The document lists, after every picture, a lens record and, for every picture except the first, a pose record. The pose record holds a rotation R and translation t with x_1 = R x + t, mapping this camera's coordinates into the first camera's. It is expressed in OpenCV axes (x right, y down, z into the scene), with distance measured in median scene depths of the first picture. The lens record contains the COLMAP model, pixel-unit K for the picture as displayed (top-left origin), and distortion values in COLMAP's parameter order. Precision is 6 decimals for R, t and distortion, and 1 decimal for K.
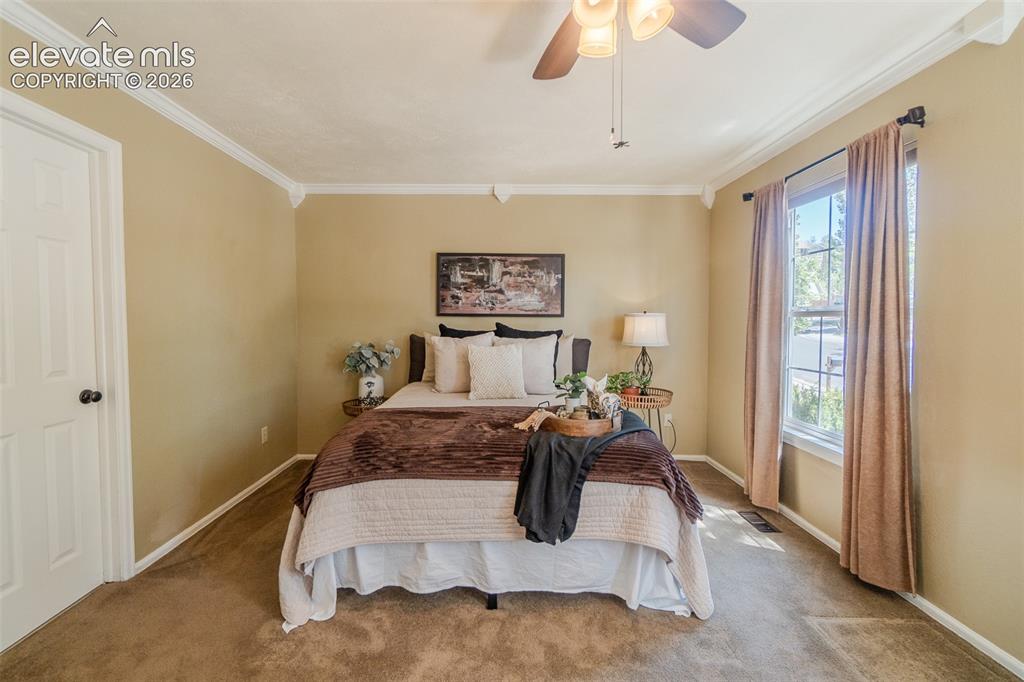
lens RADIAL K [[440.6, 0, 502.7], [0, 440.6, 333.5], [0, 0, 1]] dist [-0.002006, 0.000854]
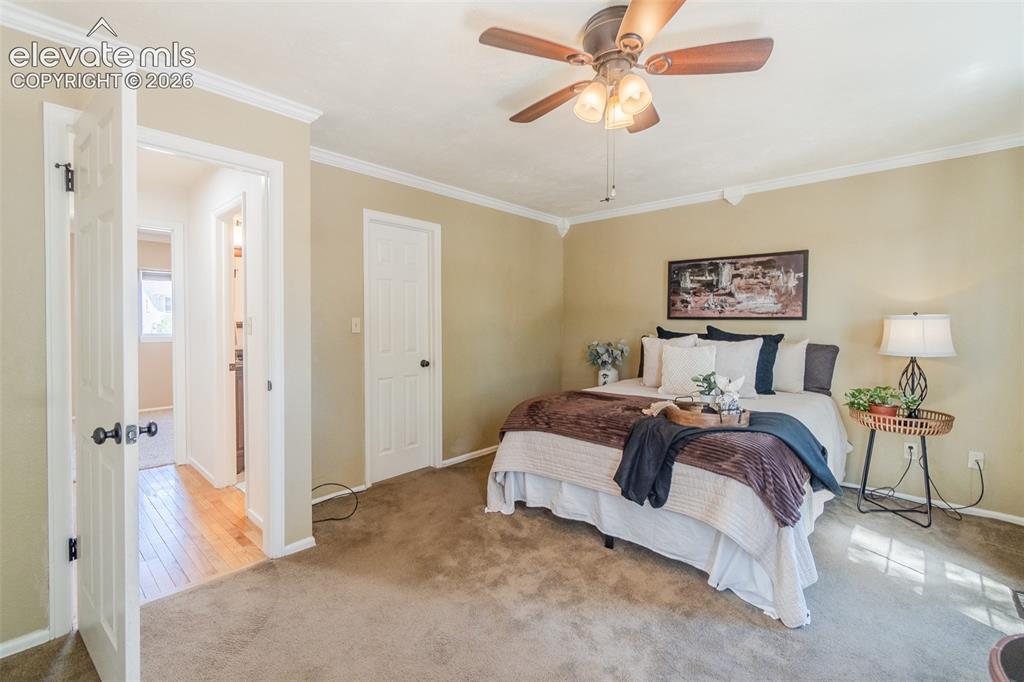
lens RADIAL K [[440.6, 0, 502.7], [0, 440.6, 333.5], [0, 0, 1]] dist [-0.002006, 0.000854]
pose [[0.733080, 0.017819, -0.679909, 0.311002], [-0.022439, 0.999746, 0.002007, 0.002440], [0.679772, 0.013785, 0.733294, -0.081363]]
